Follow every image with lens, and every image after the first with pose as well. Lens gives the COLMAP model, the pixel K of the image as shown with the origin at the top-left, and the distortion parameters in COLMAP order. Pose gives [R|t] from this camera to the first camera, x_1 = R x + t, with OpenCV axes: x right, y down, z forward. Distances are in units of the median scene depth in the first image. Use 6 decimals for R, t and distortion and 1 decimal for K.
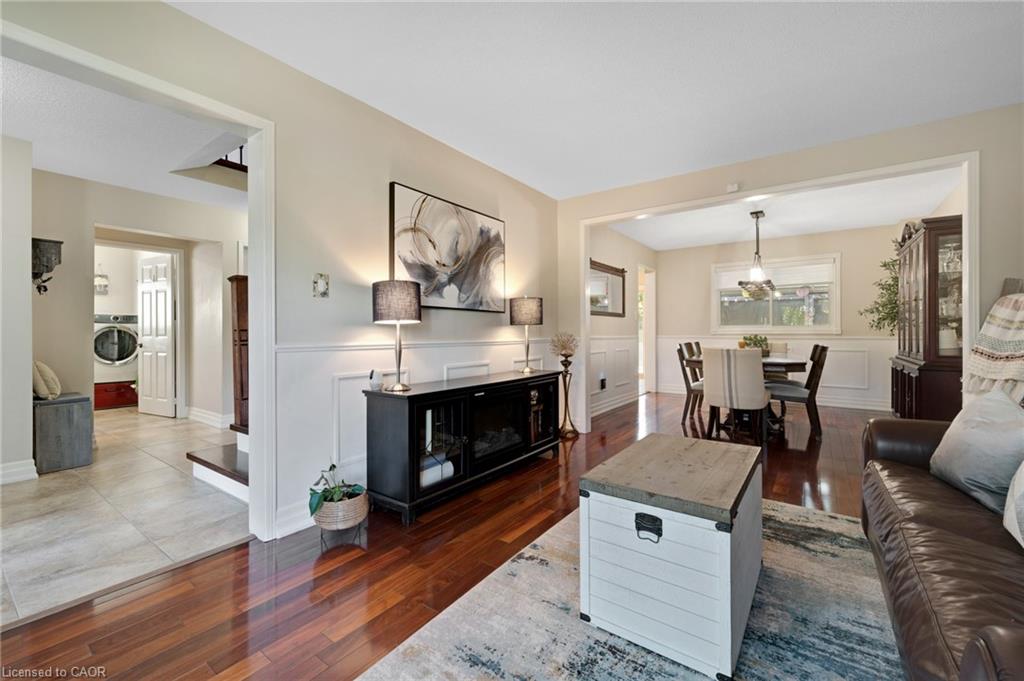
lens RADIAL K [[420.2, 0, 507.5], [0, 420.2, 334.2], [0, 0, 1]] dist [0.001739, -0.000520]
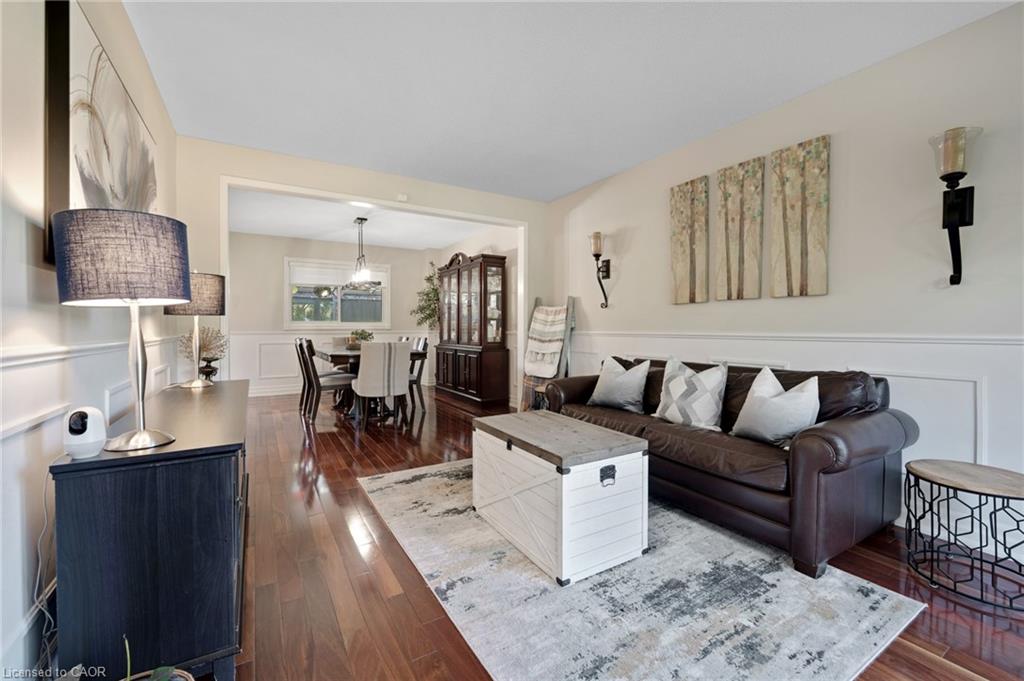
lens RADIAL K [[420.2, 0, 510.6], [0, 420.2, 332.7], [0, 0, 1]] dist [0.001739, -0.000520]
pose [[0.385280, -0.010277, 0.922742, -0.536812], [0.005379, 0.999946, 0.008891, 0.002663], [-0.922784, 0.001538, 0.385315, 0.427361]]
